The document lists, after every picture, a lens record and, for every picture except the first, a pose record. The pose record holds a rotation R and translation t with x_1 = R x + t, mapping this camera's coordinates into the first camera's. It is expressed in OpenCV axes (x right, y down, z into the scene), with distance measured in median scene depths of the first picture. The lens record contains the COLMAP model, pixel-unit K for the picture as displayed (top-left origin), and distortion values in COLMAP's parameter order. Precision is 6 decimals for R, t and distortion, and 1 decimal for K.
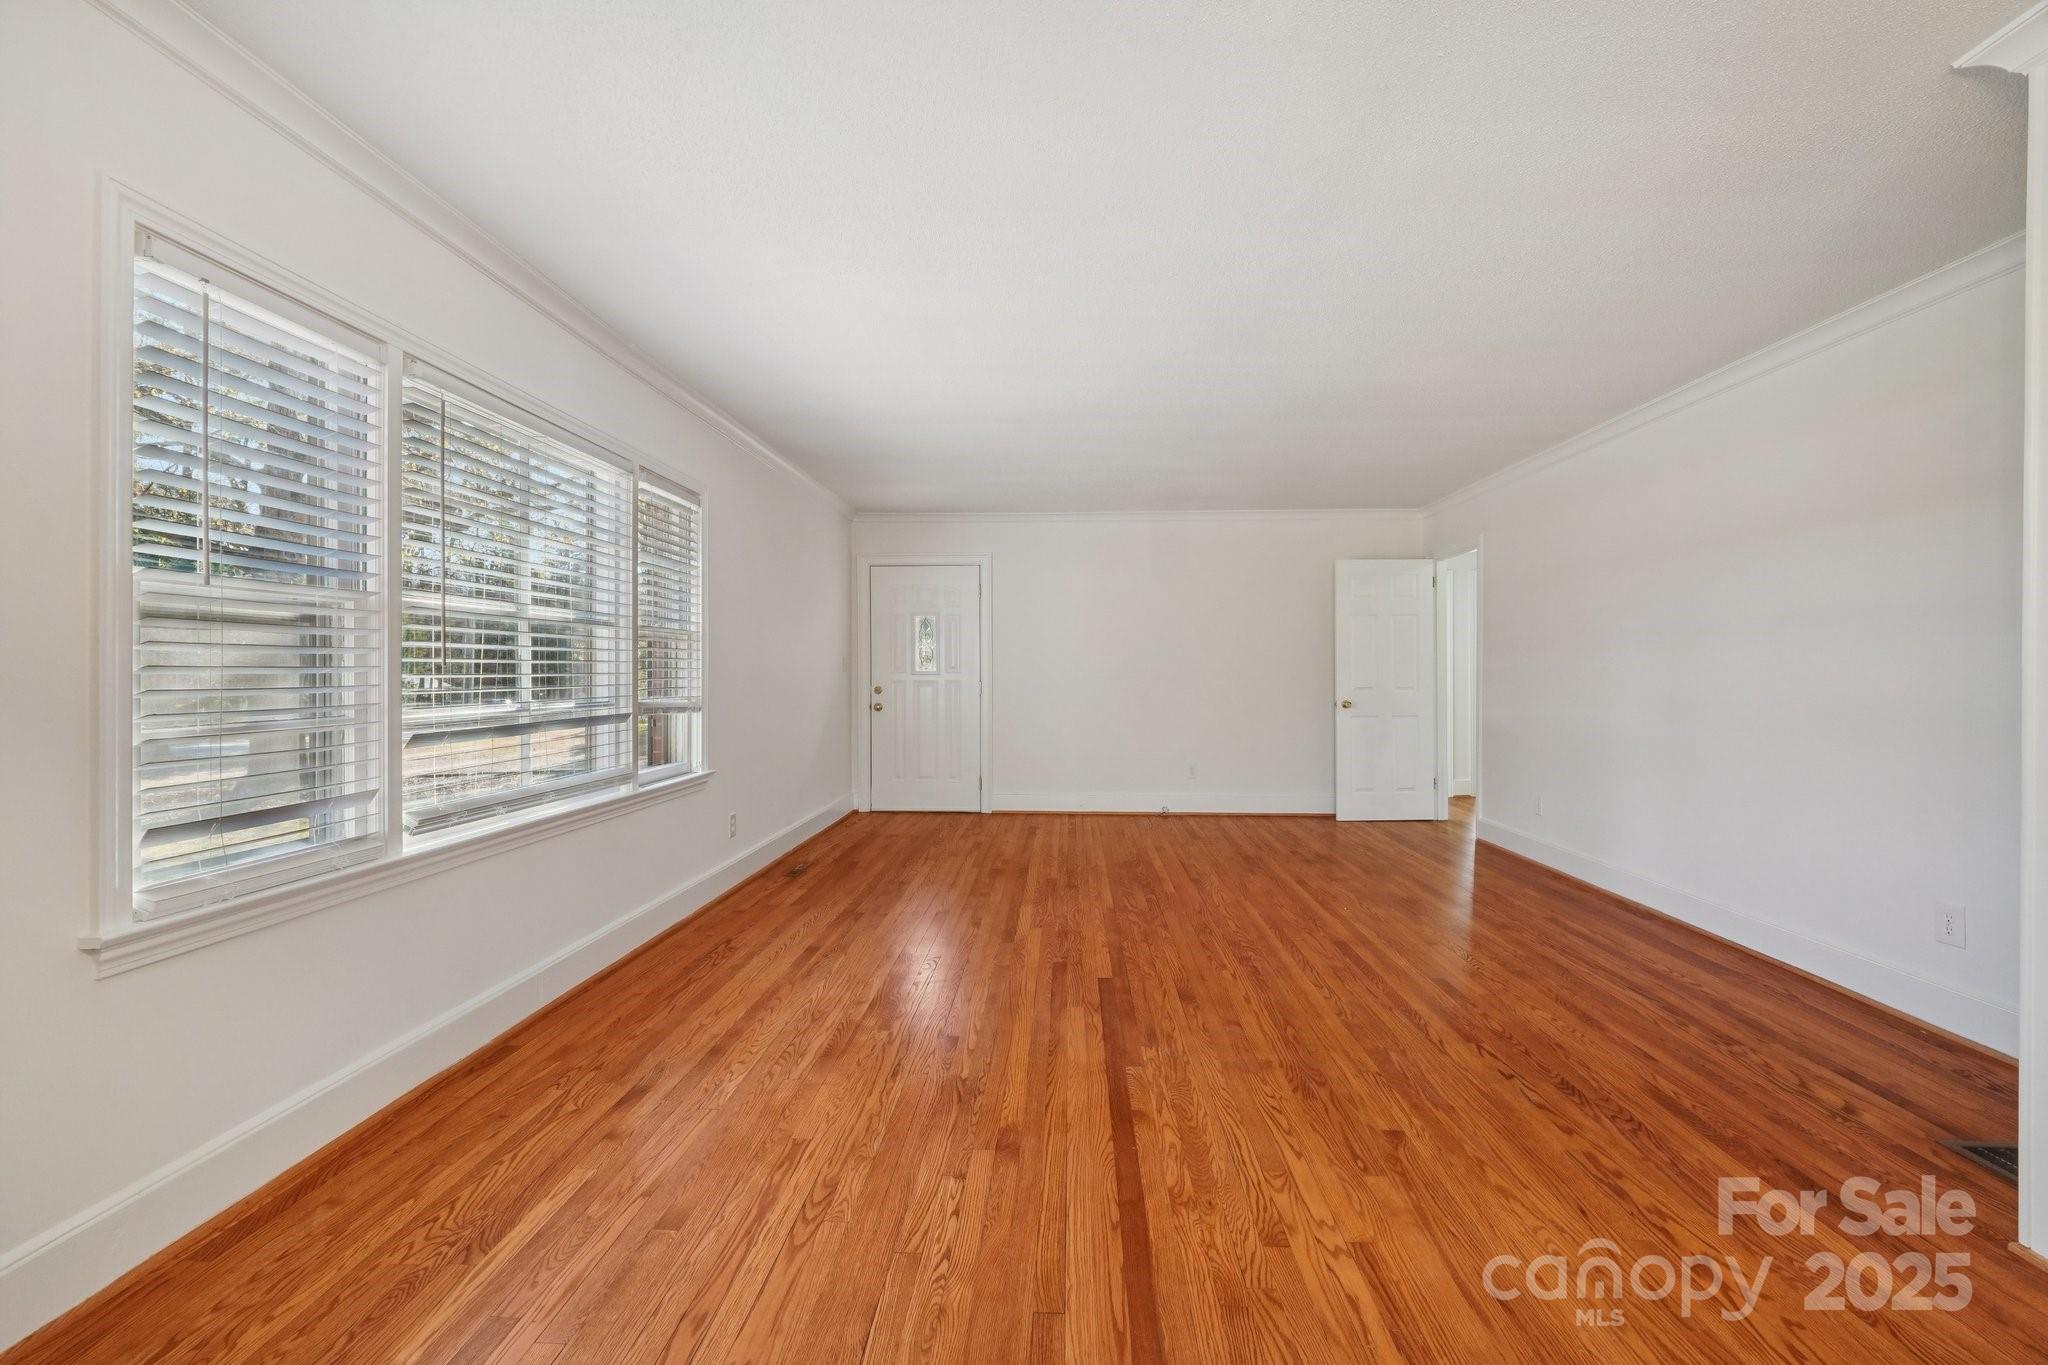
lens RADIAL K [[852.1, 0, 1023.8], [0, 852.1, 676.9], [0, 0, 1]] dist [-0.005419, 0.000419]
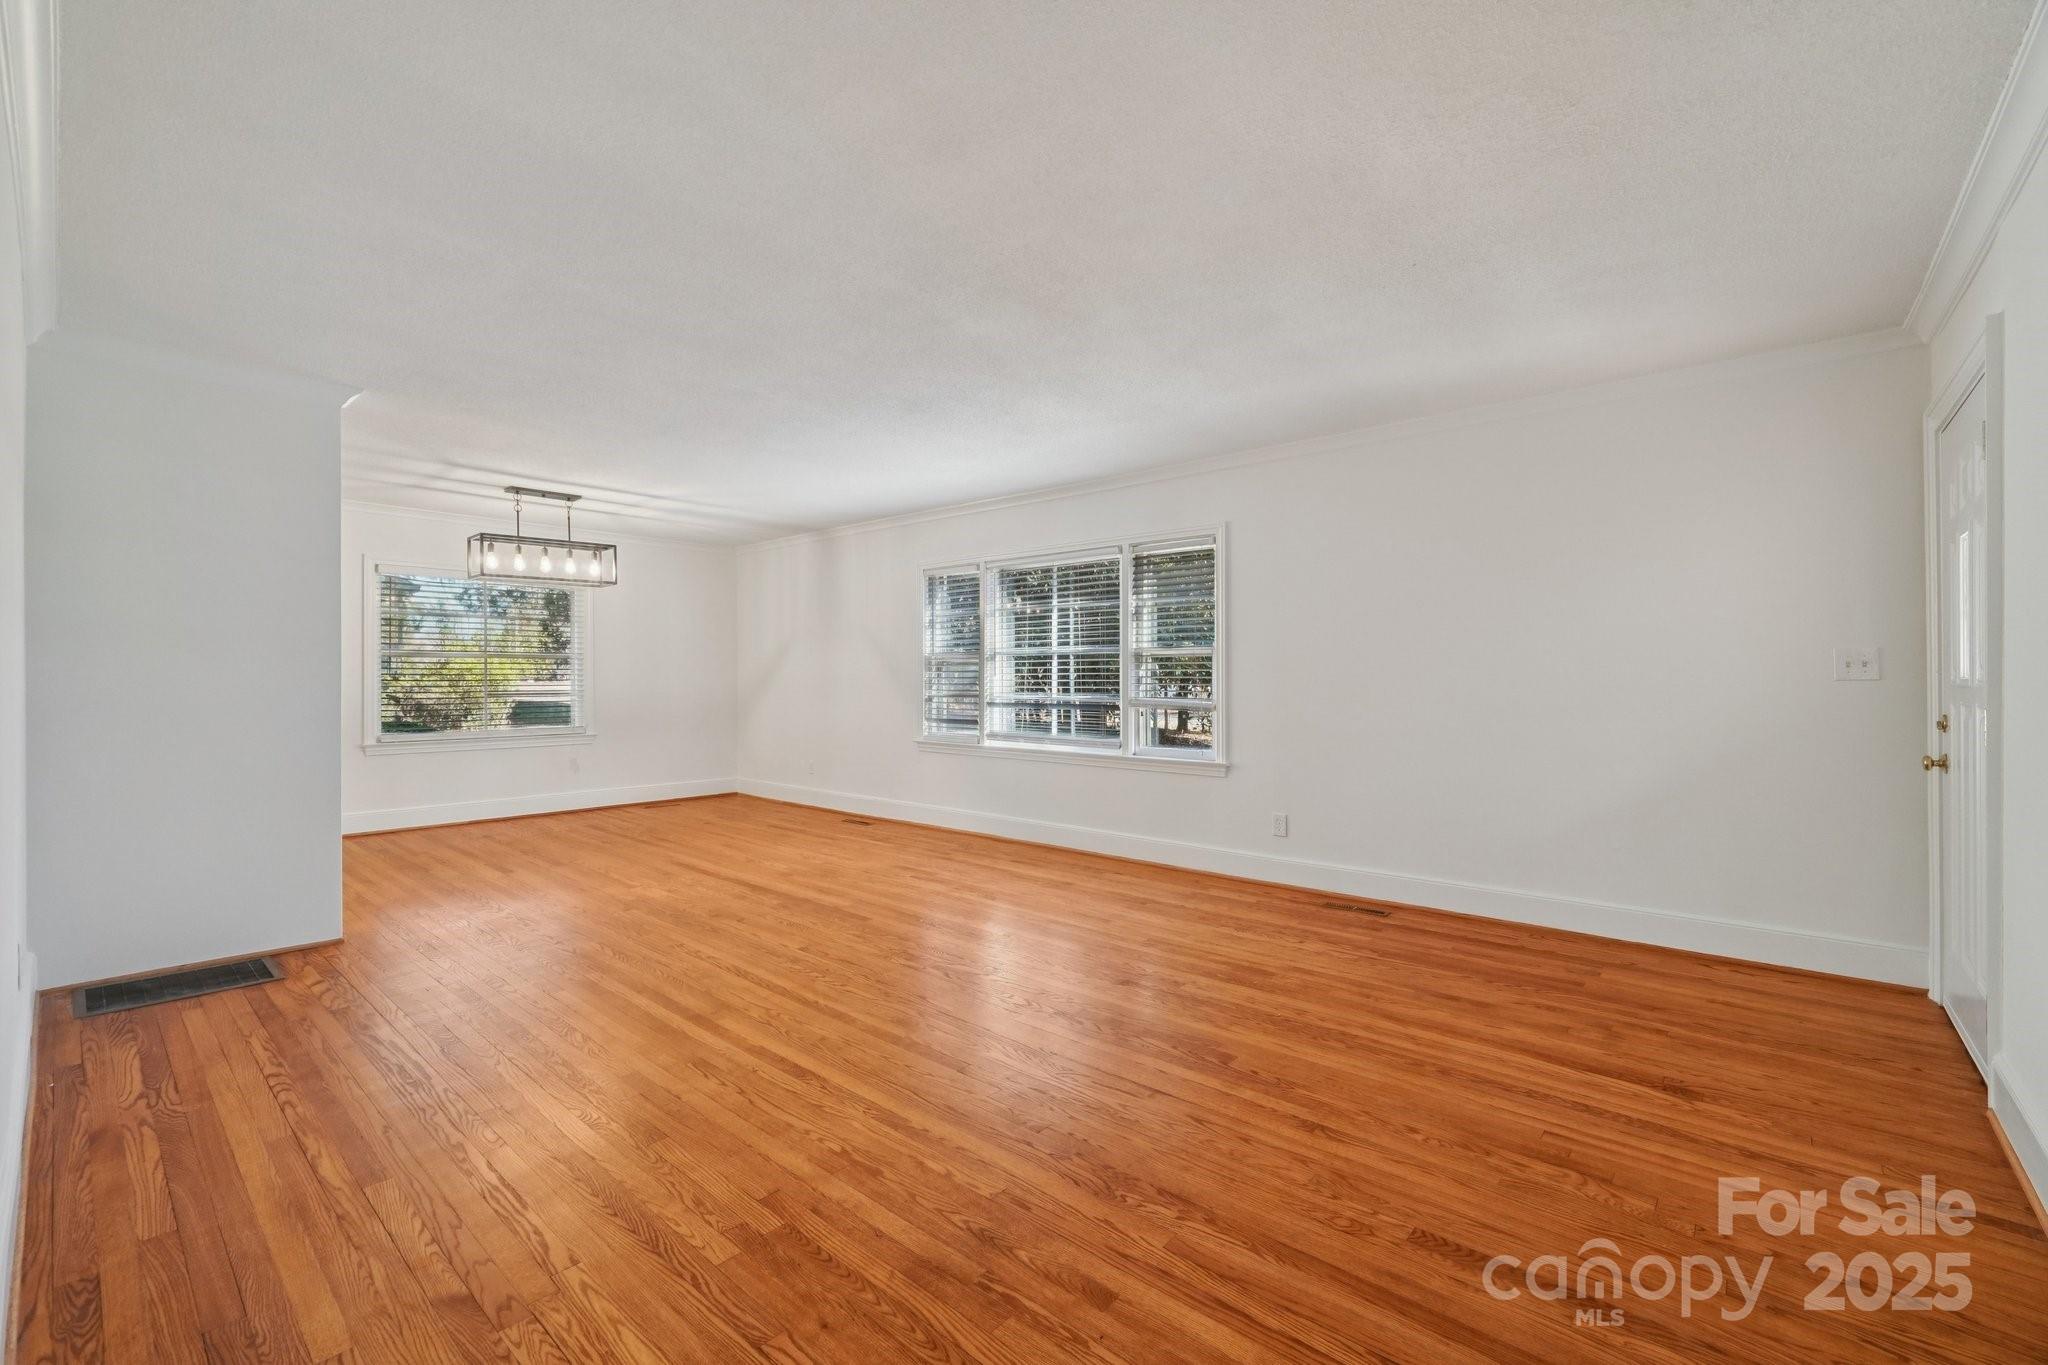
lens RADIAL K [[852.1, 0, 1020.6], [0, 852.1, 679.9], [0, 0, 1]] dist [-0.005419, 0.000419]
pose [[-0.614640, -0.001776, -0.788806, 0.947997], [-0.005775, 0.999981, 0.002248, -0.007143], [0.788787, 0.005937, -0.614638, 1.941284]]
